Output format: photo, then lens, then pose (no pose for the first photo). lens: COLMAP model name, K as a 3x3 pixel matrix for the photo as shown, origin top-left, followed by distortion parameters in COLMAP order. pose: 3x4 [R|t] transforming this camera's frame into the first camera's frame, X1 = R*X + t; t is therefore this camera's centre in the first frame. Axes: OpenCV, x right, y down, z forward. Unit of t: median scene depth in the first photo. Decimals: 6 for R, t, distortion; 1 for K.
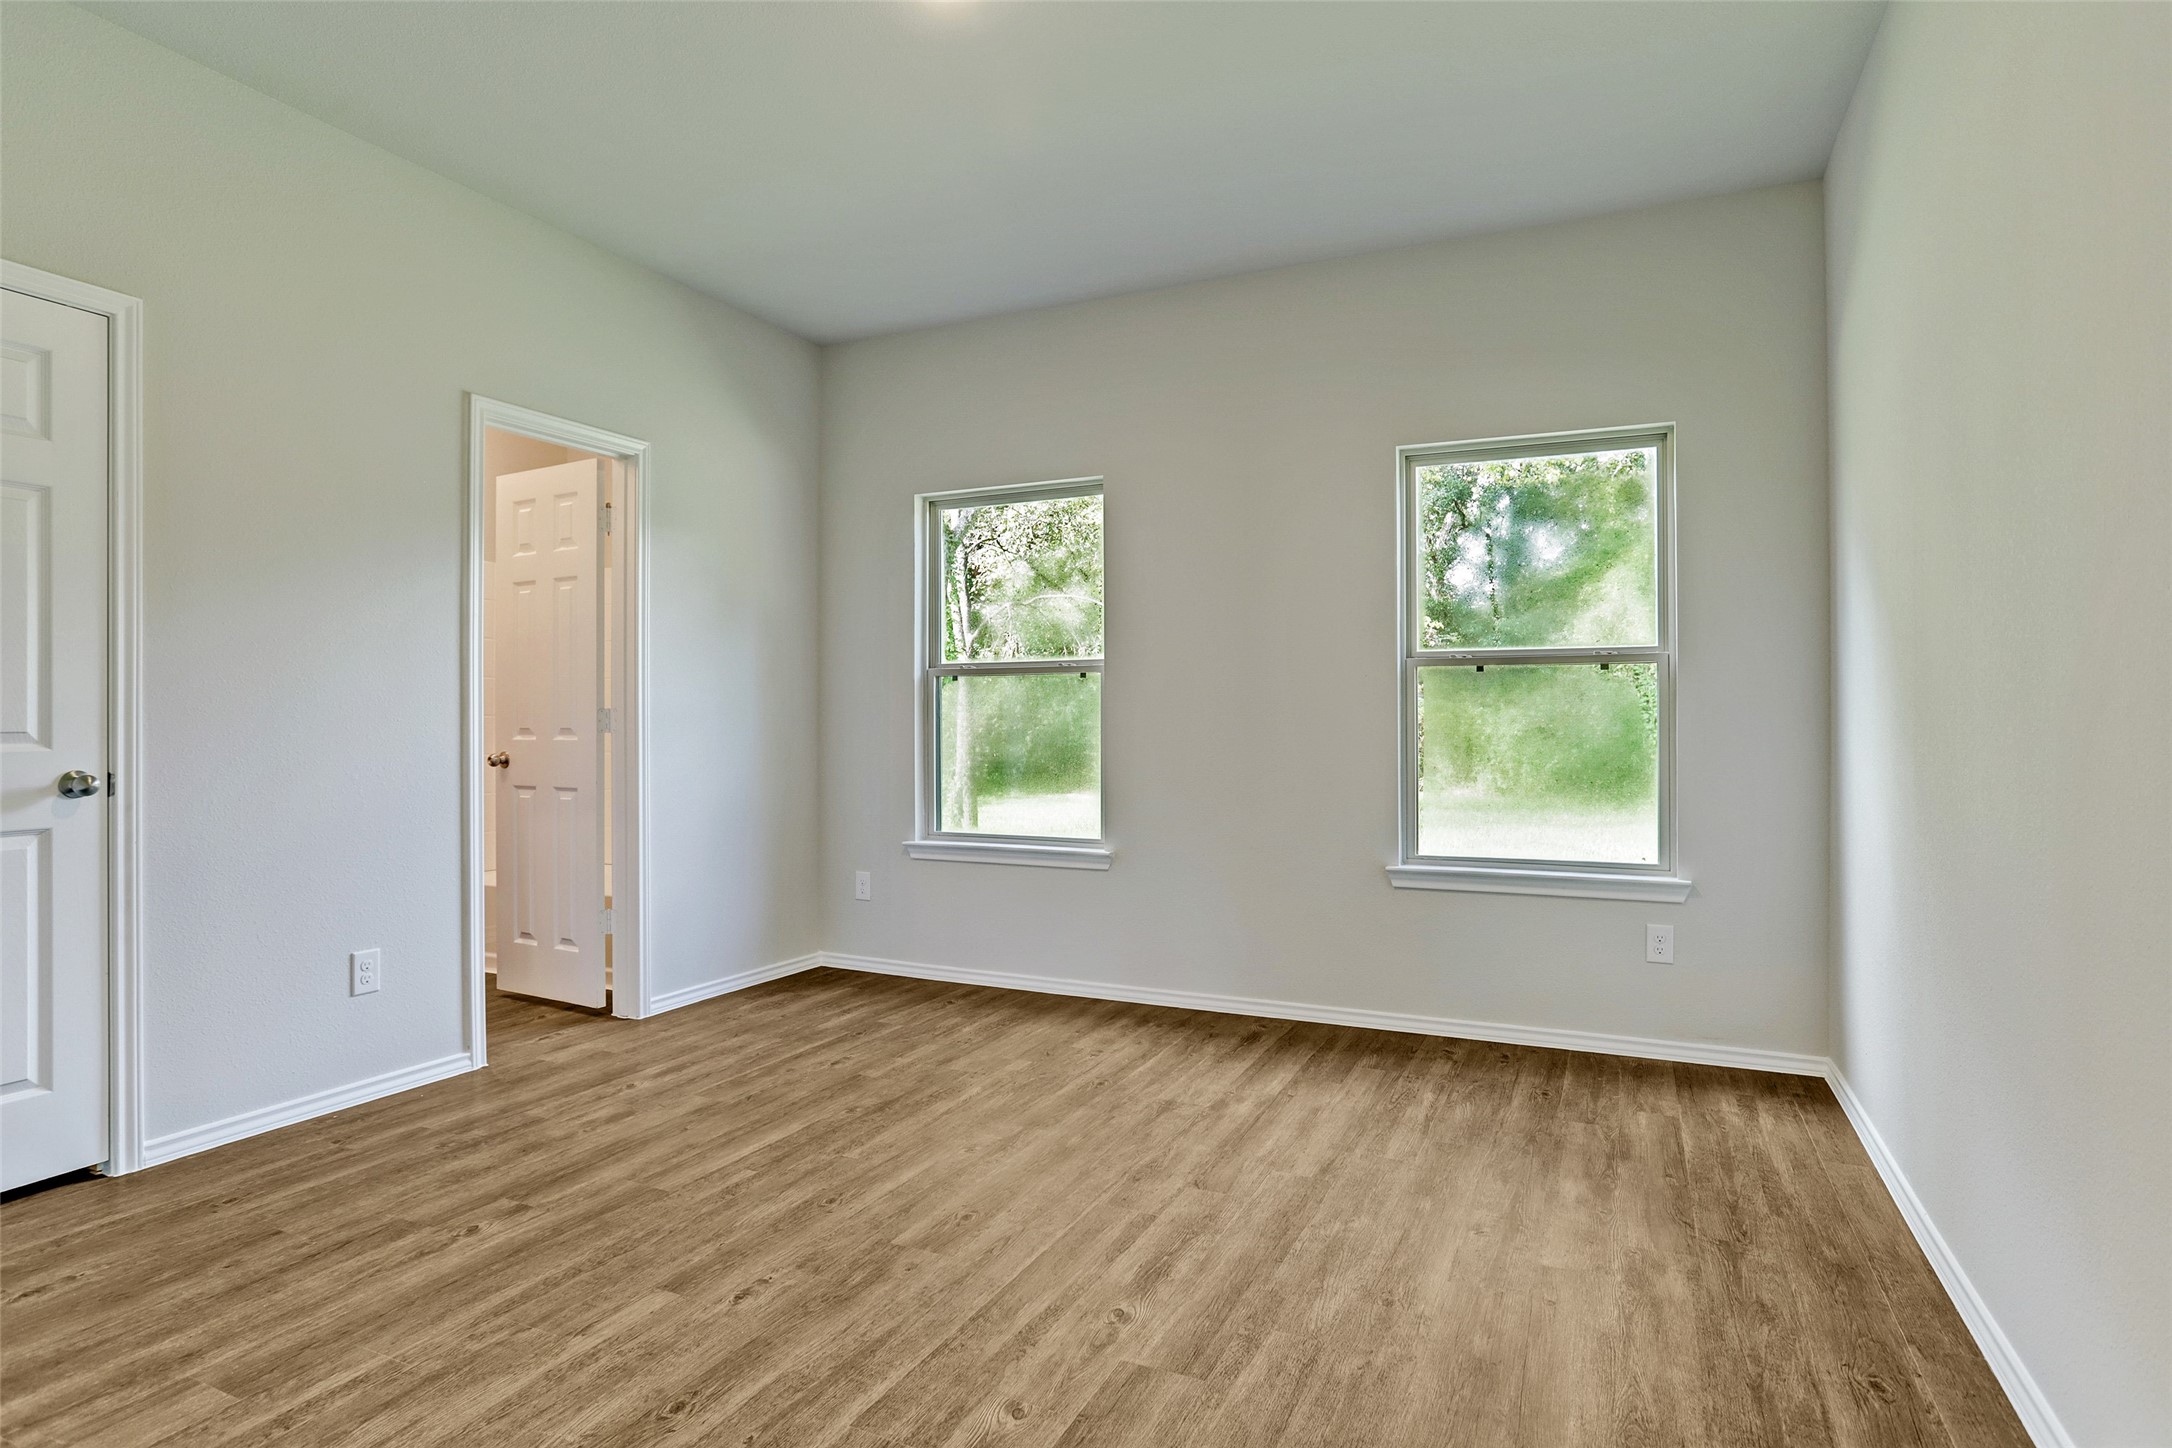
lens RADIAL K [[1131.3, 0, 1075.8], [0, 1131.3, 716.7], [0, 0, 1]] dist [-0.045437, 0.030978]
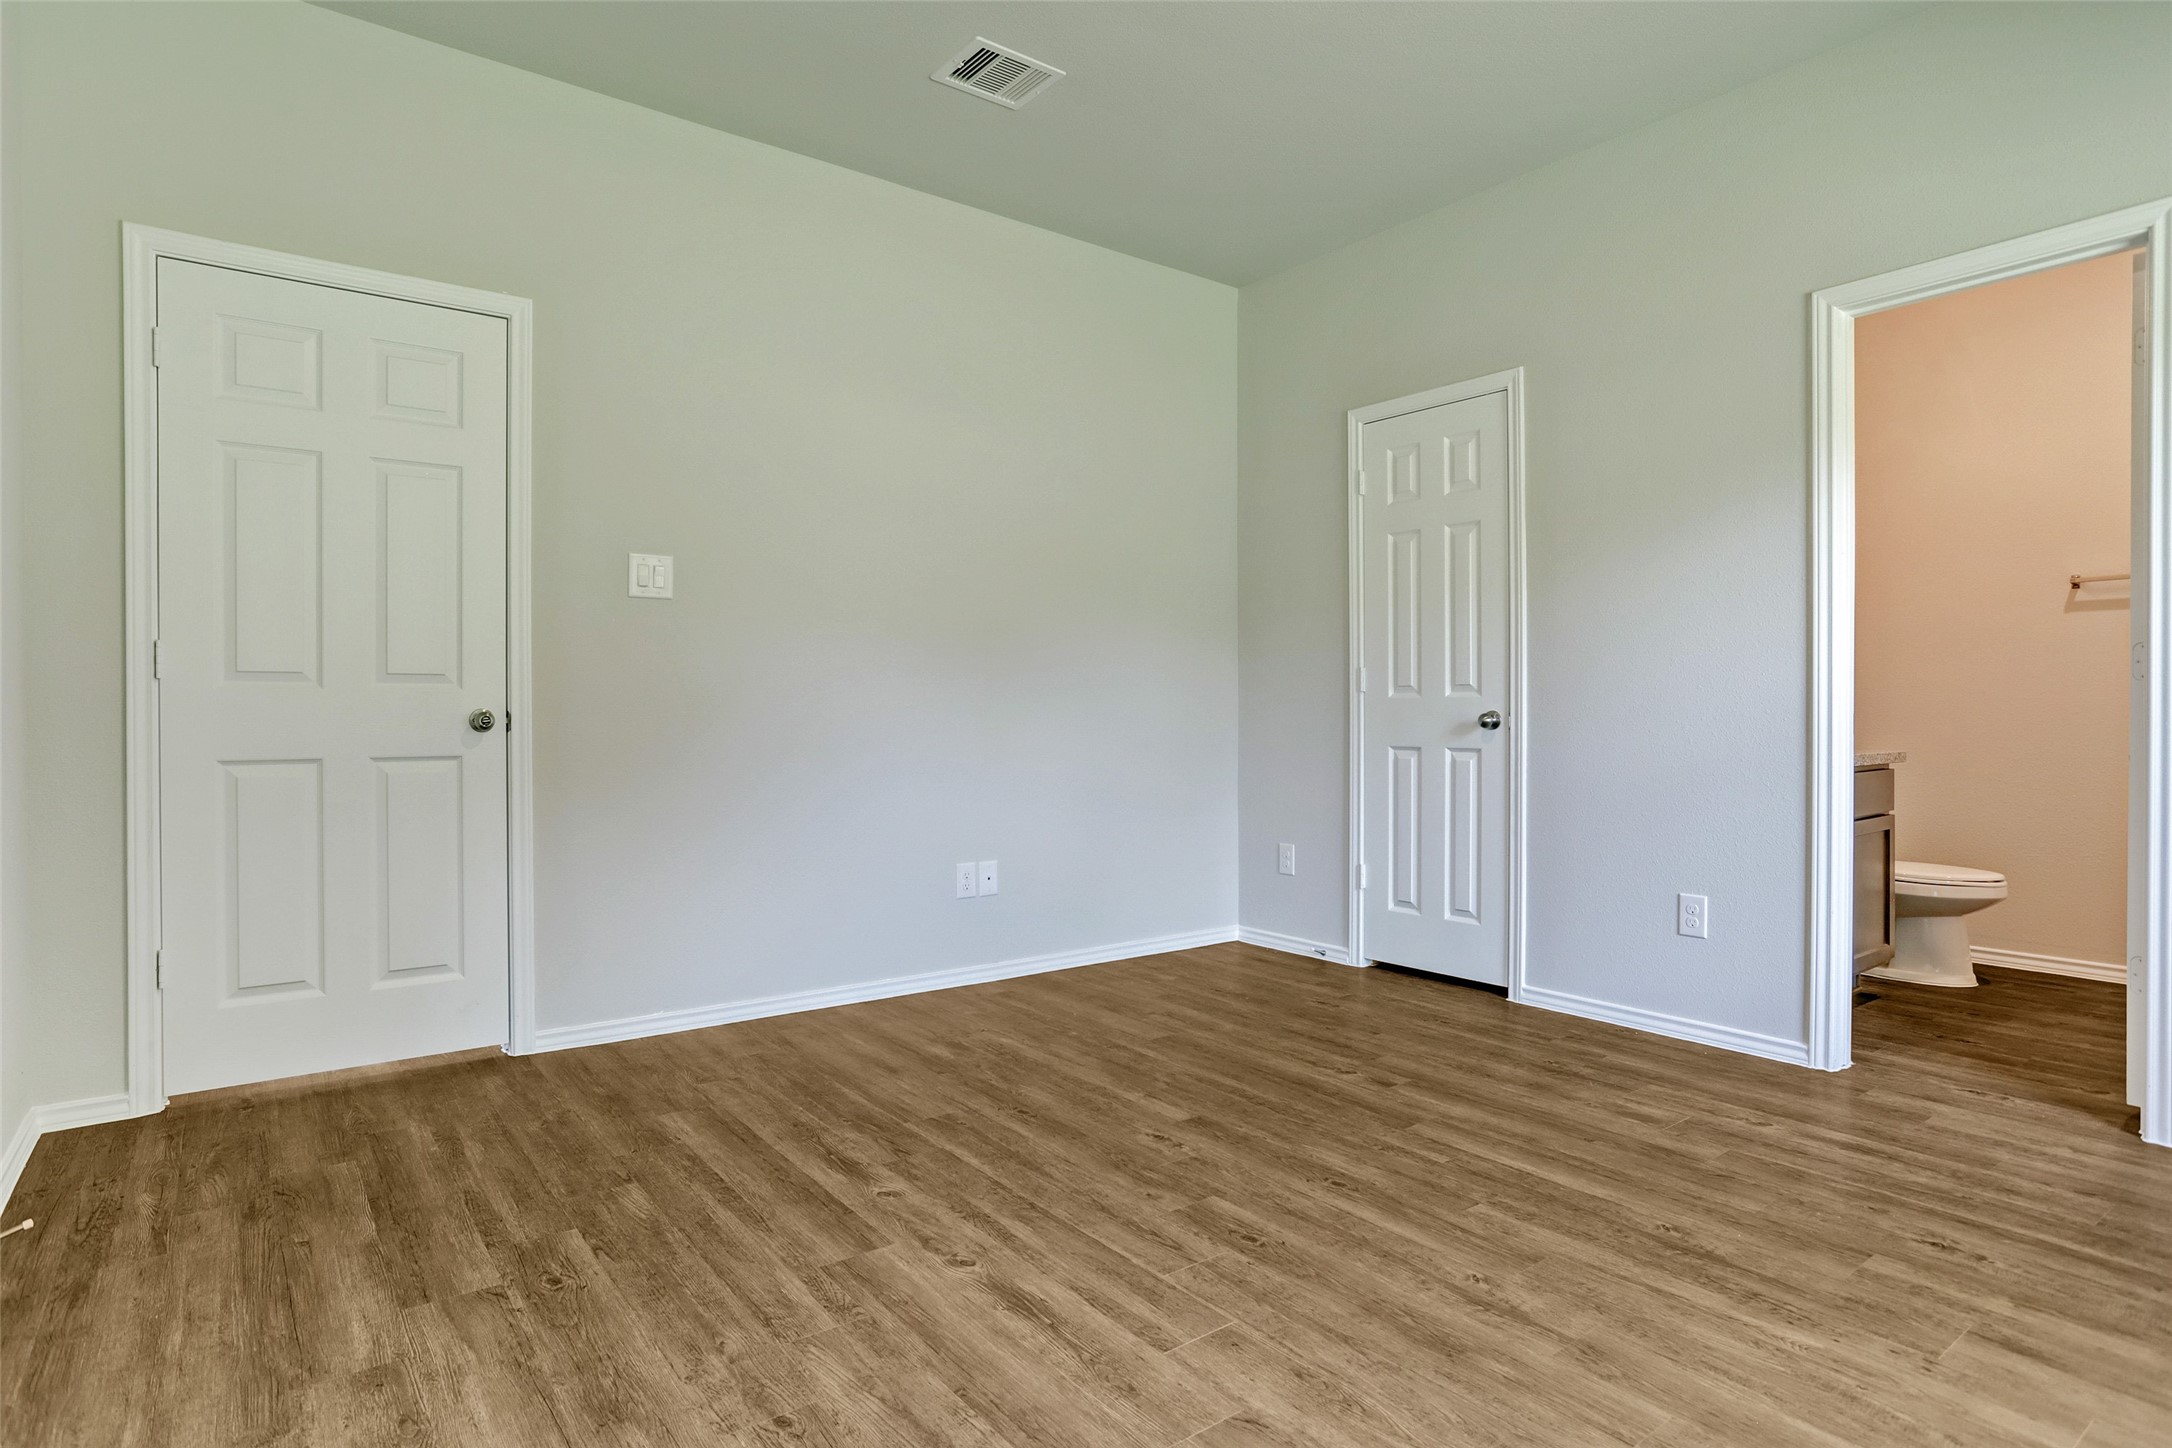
lens RADIAL K [[1131.3, 0, 1075.8], [0, 1131.3, 716.7], [0, 0, 1]] dist [-0.045437, 0.030978]
pose [[-0.449017, 0.005126, -0.893508, 0.687527], [0.006293, 0.999977, 0.002574, 0.050817], [0.893501, -0.004467, -0.449039, 1.223858]]
